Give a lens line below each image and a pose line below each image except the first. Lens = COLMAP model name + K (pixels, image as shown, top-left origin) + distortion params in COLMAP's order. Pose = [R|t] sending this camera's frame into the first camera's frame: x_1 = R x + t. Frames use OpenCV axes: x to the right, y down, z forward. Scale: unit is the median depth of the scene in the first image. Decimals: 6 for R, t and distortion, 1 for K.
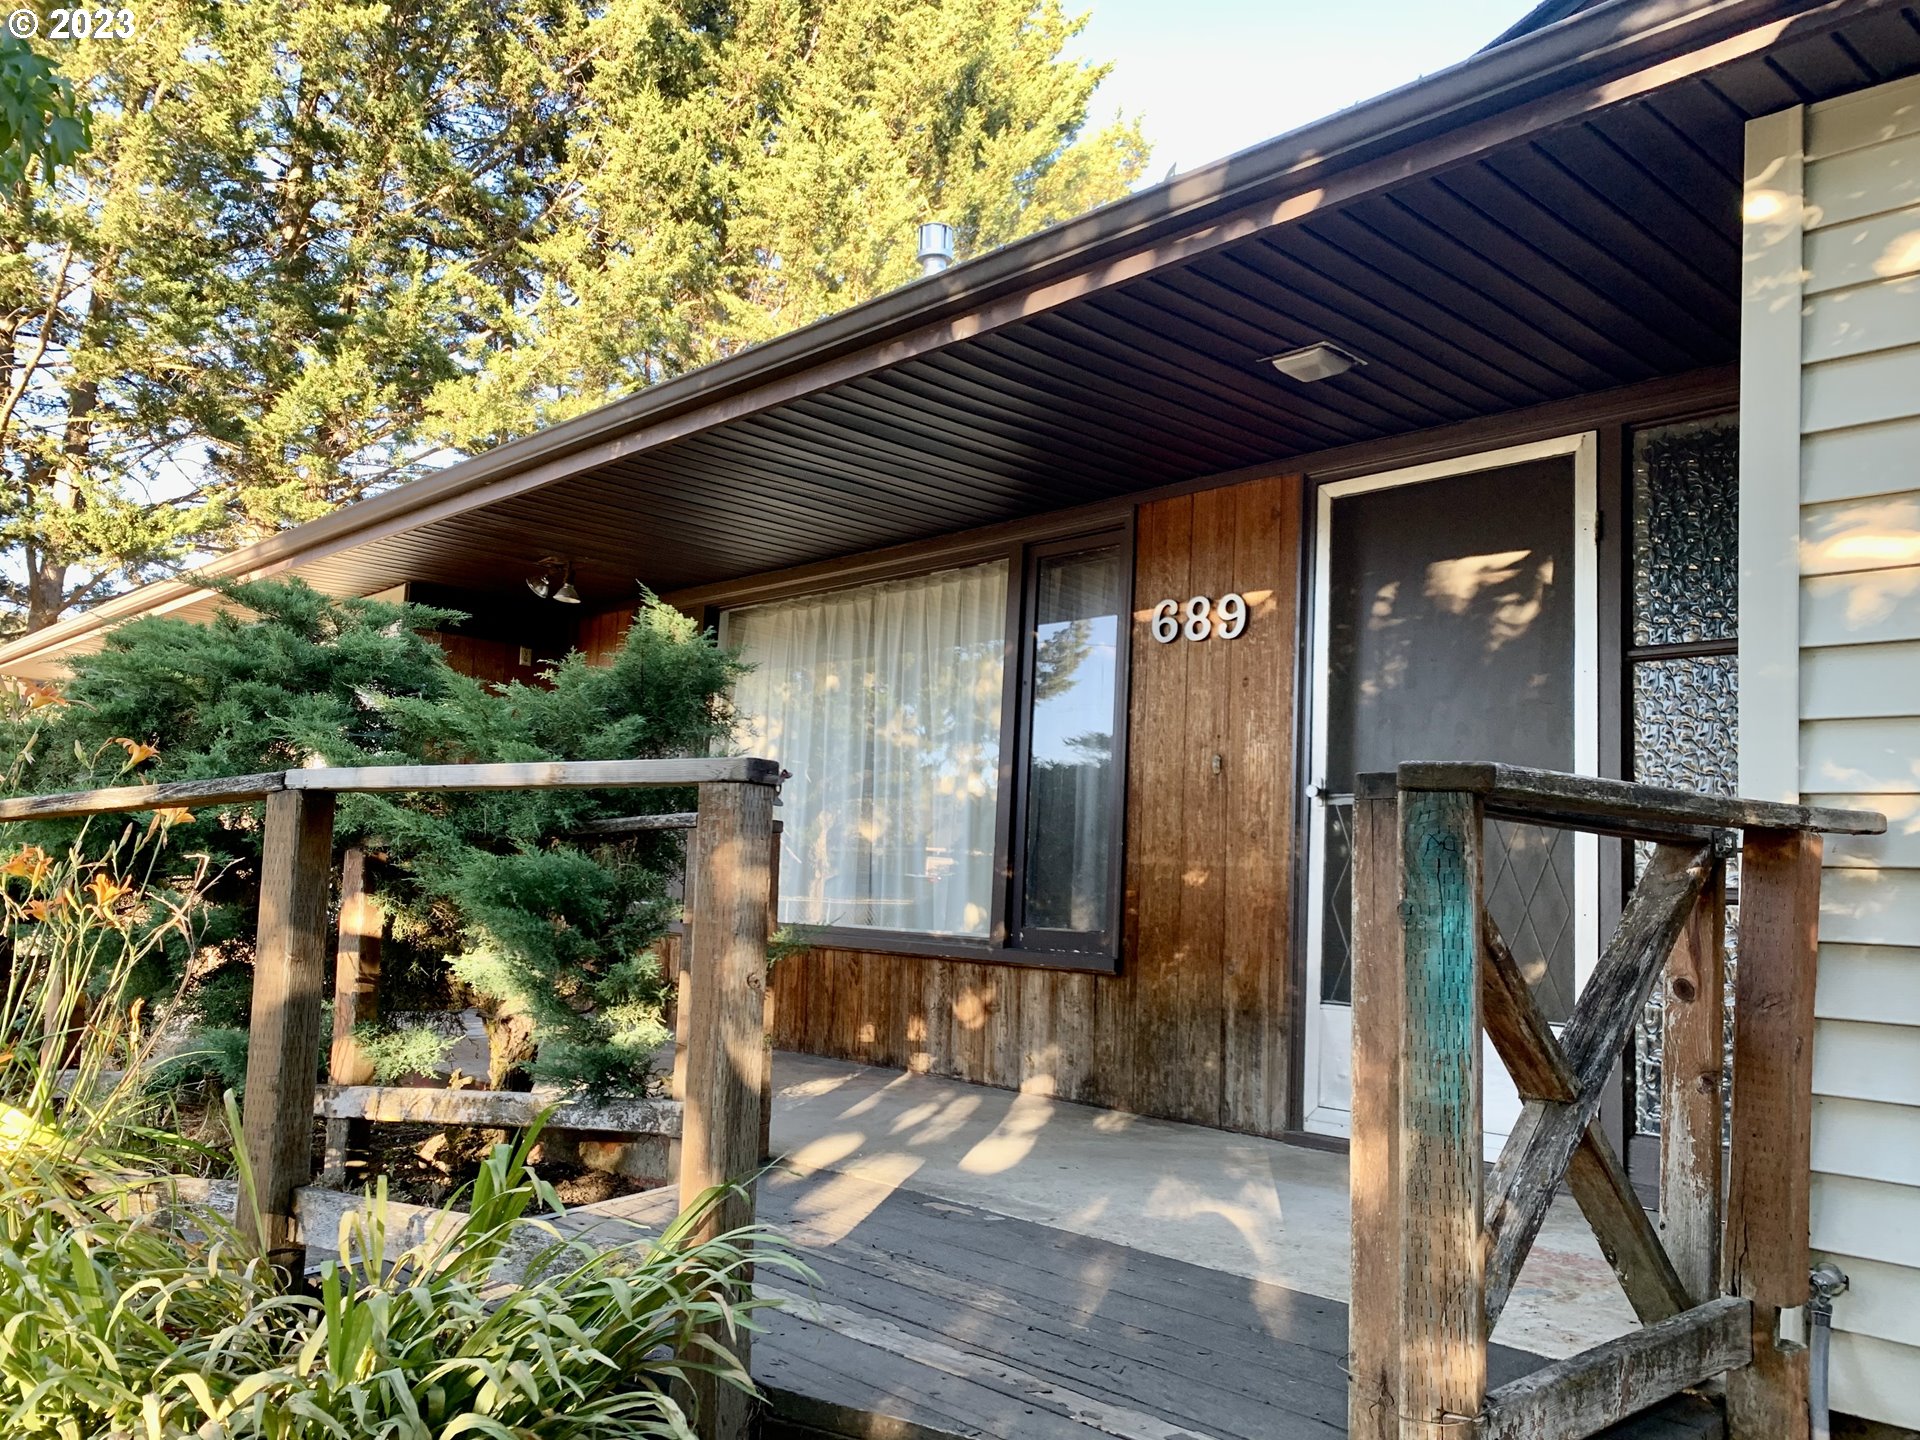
lens RADIAL K [[1499.7, 0, 960.9], [0, 1499.7, 724.8], [0, 0, 1]] dist [0.058396, -0.060224]
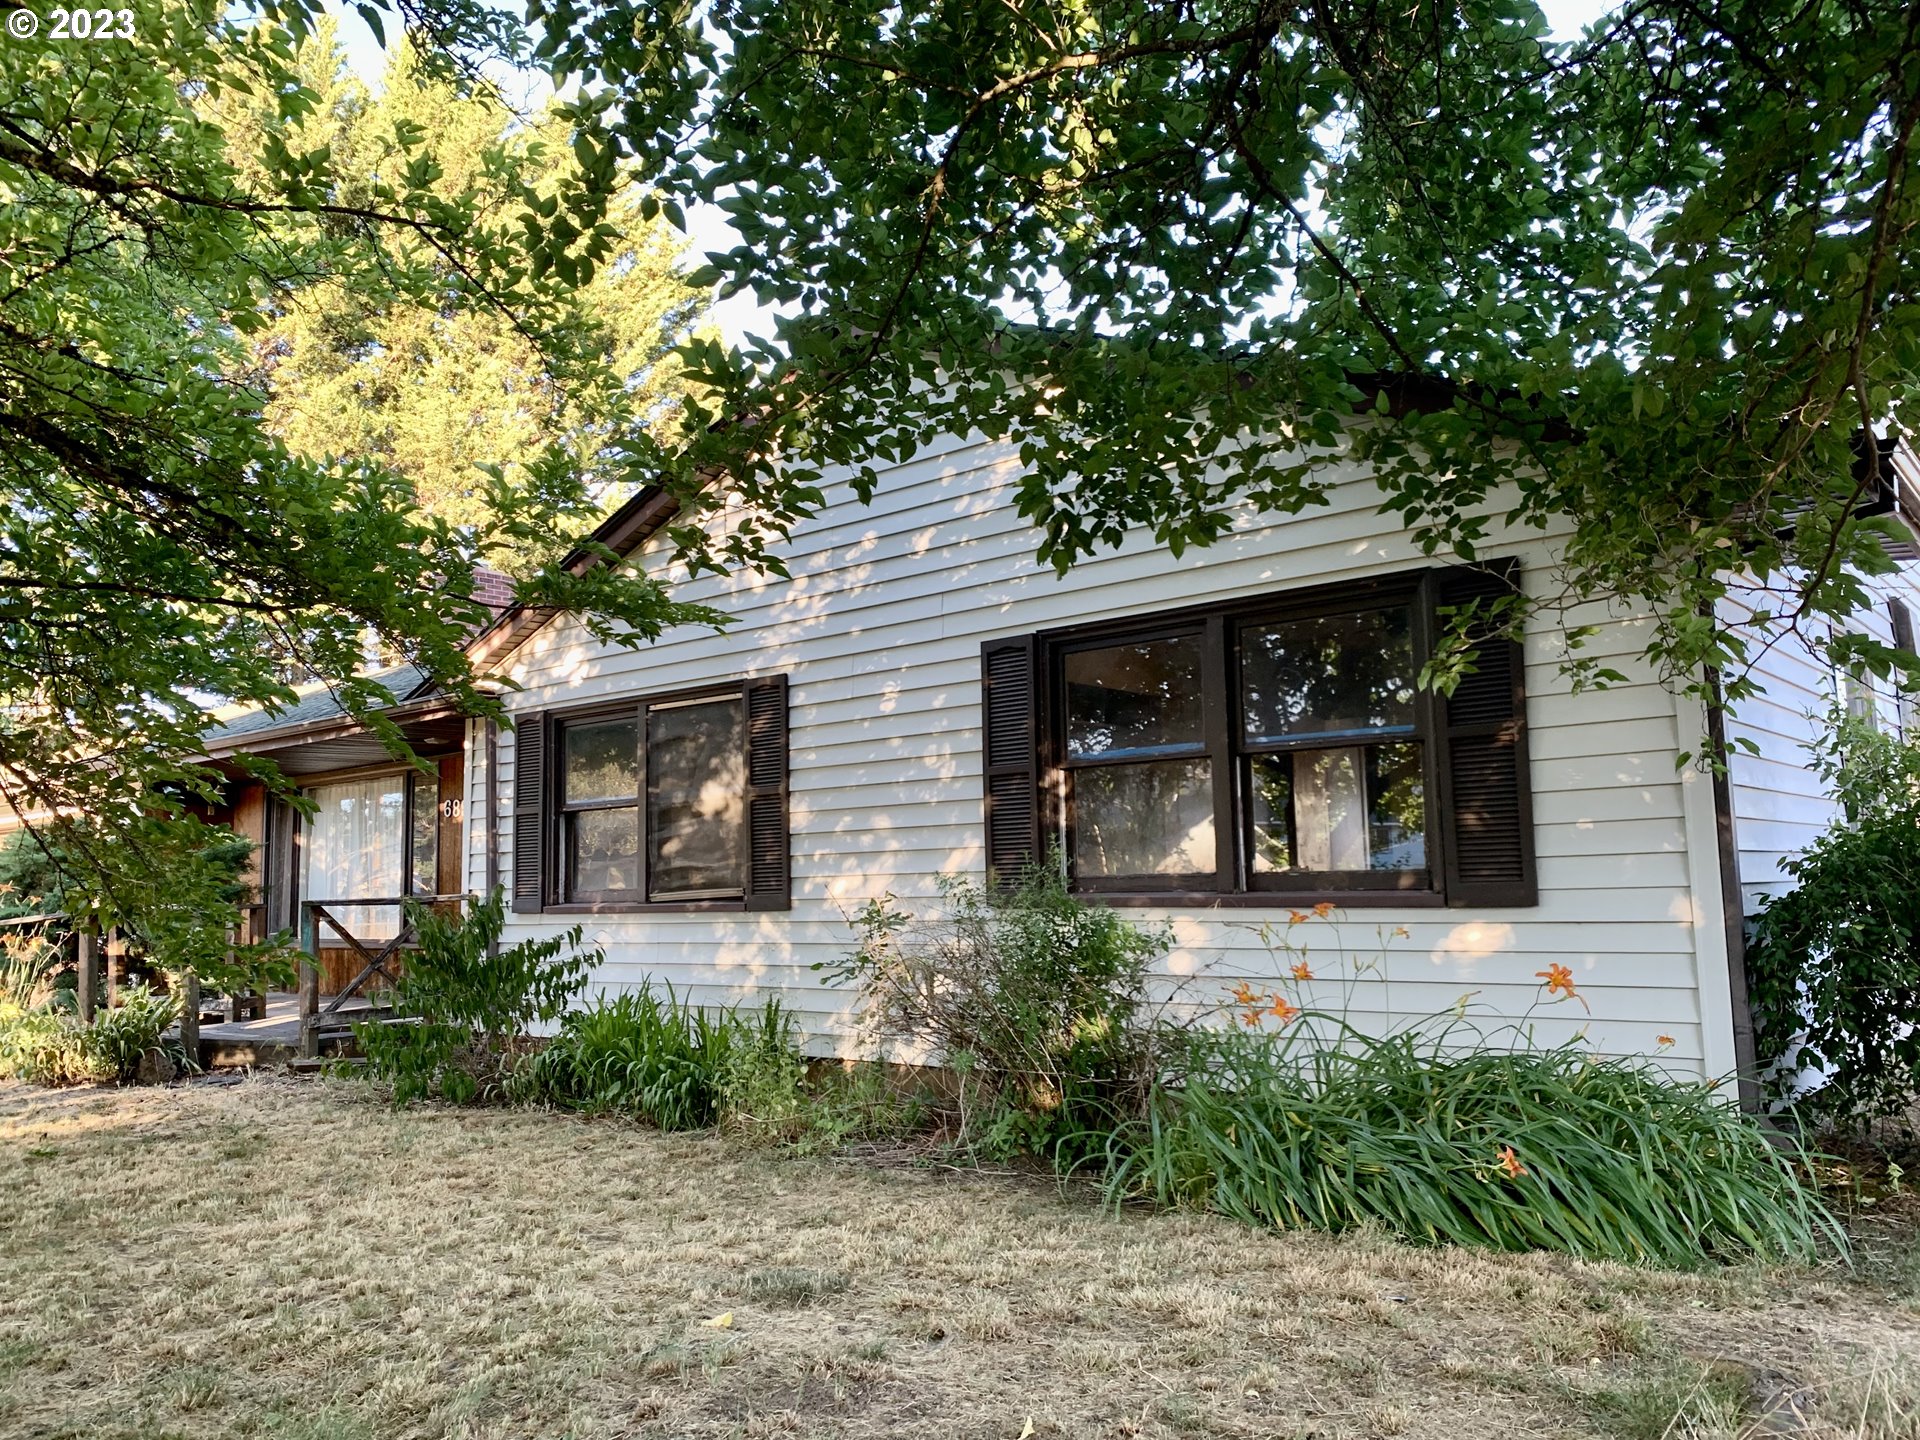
lens RADIAL K [[1499.7, 0, 958.1], [0, 1499.7, 718.0], [0, 0, 1]] dist [0.058396, -0.060224]
pose [[0.992765, -0.044818, 0.111398, 0.234118], [0.044512, 0.998995, 0.005227, -0.067040], [-0.111520, -0.000231, 0.993762, -0.538511]]
